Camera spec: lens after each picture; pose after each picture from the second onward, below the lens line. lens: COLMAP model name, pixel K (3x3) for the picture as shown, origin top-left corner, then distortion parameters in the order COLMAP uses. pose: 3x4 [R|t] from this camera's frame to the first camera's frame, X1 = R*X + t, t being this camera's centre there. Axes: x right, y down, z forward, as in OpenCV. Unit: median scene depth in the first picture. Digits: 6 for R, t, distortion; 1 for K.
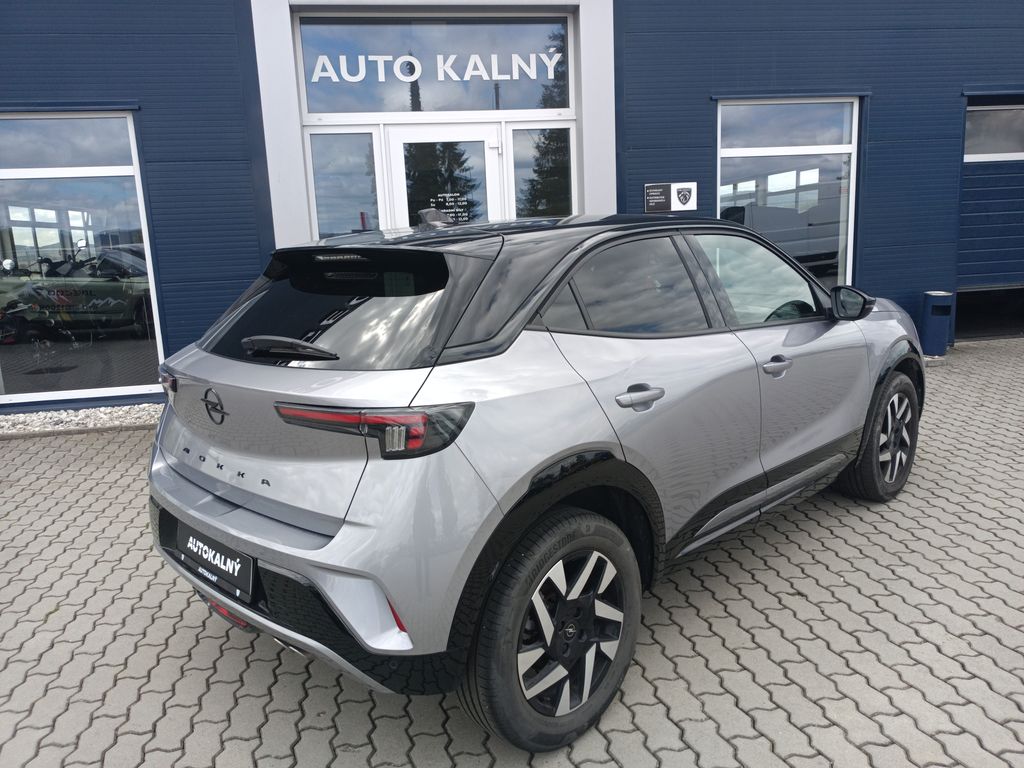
lens RADIAL K [[781.3, 0, 512.0], [0, 781.3, 384.0], [0, 0, 1]] dist [0.036377, -0.004717]
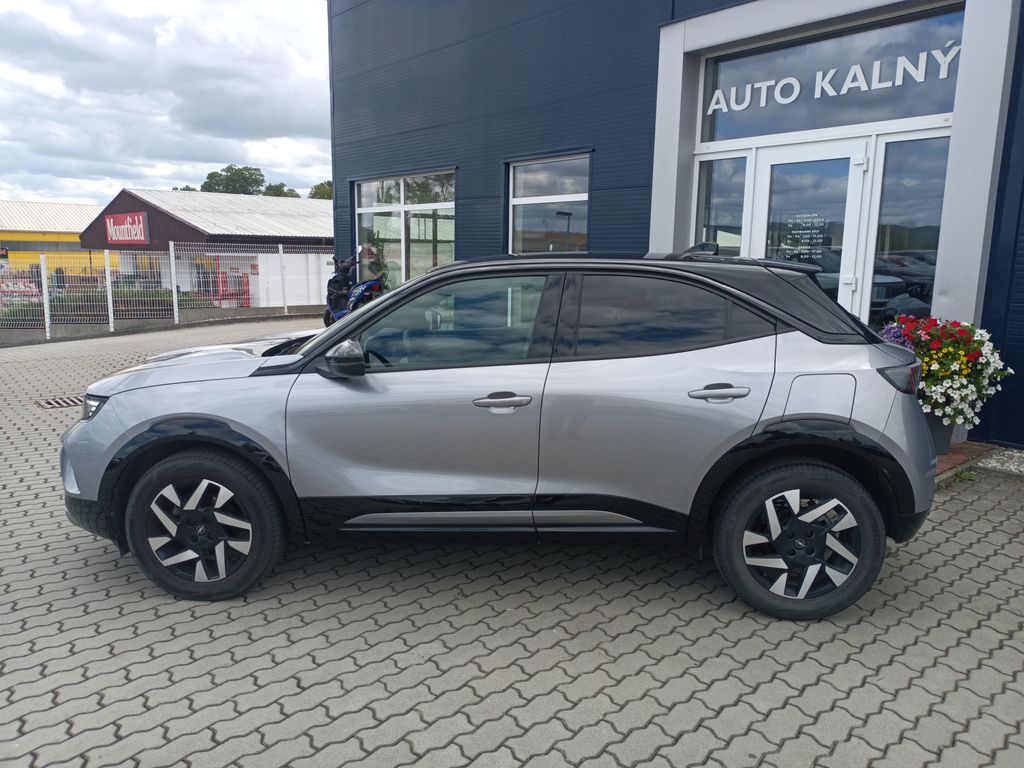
lens RADIAL K [[781.3, 0, 512.0], [0, 781.3, 384.0], [0, 0, 1]] dist [0.036377, -0.004717]
pose [[0.493201, 0.198391, -0.846991, 0.623830], [-0.205330, 0.972686, 0.108269, -0.073848], [0.845335, 0.120514, 0.520465, 0.225263]]
